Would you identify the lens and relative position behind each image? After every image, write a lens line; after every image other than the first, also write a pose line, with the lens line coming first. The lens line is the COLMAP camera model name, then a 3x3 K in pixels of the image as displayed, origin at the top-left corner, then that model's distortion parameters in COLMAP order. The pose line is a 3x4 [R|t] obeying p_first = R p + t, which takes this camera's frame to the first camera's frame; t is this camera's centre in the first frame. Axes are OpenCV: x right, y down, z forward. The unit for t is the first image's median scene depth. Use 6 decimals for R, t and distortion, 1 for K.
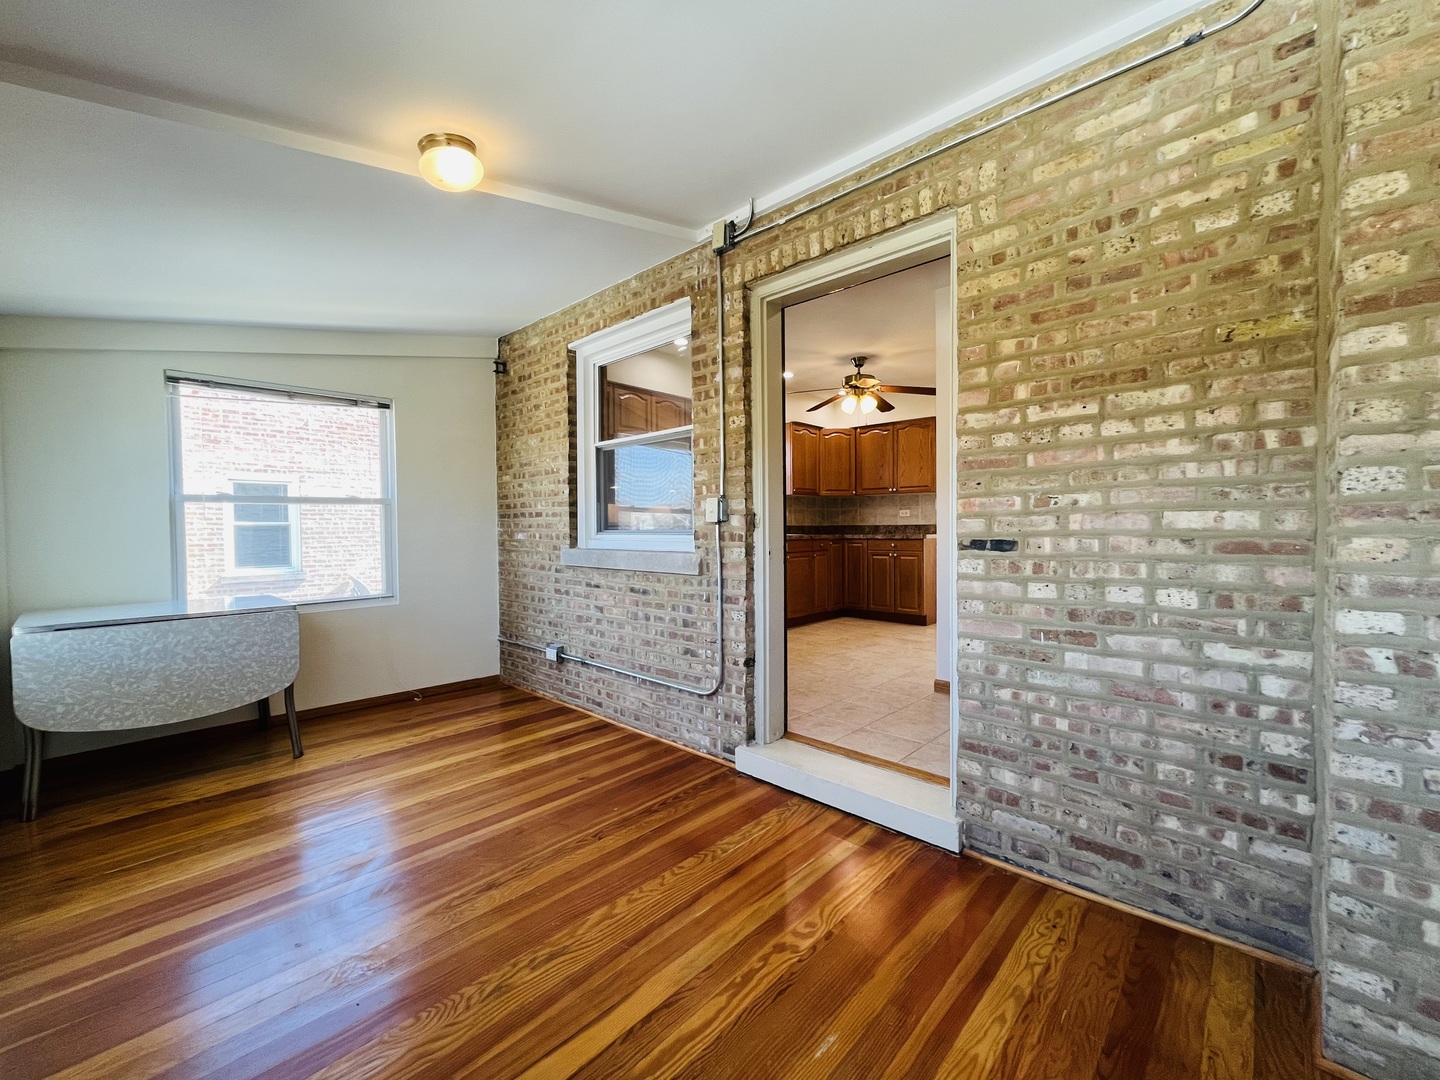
lens RADIAL K [[593.2, 0, 714.0], [0, 593.2, 536.3], [0, 0, 1]] dist [-0.002836, -0.000341]
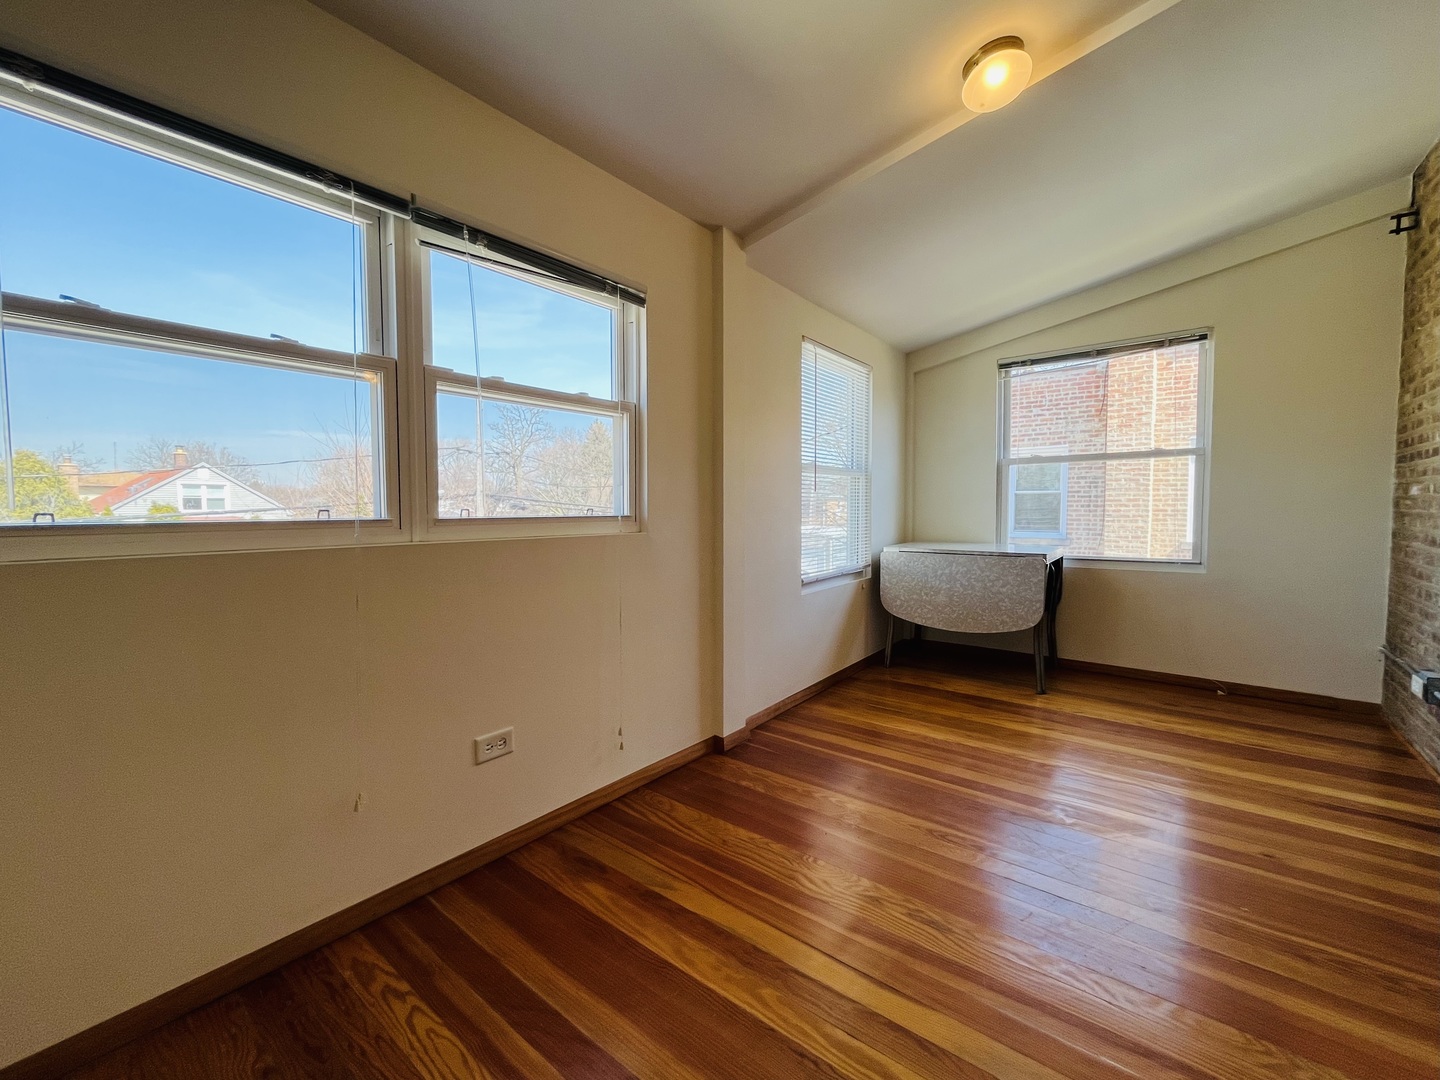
lens RADIAL K [[593.2, 0, 712.2], [0, 593.2, 539.2], [0, 0, 1]] dist [-0.002836, -0.000341]
pose [[0.081957, 0.062564, -0.994670, 0.275314], [-0.011963, 0.998018, 0.061789, 0.026280], [0.996564, 0.006835, 0.082543, 0.272313]]
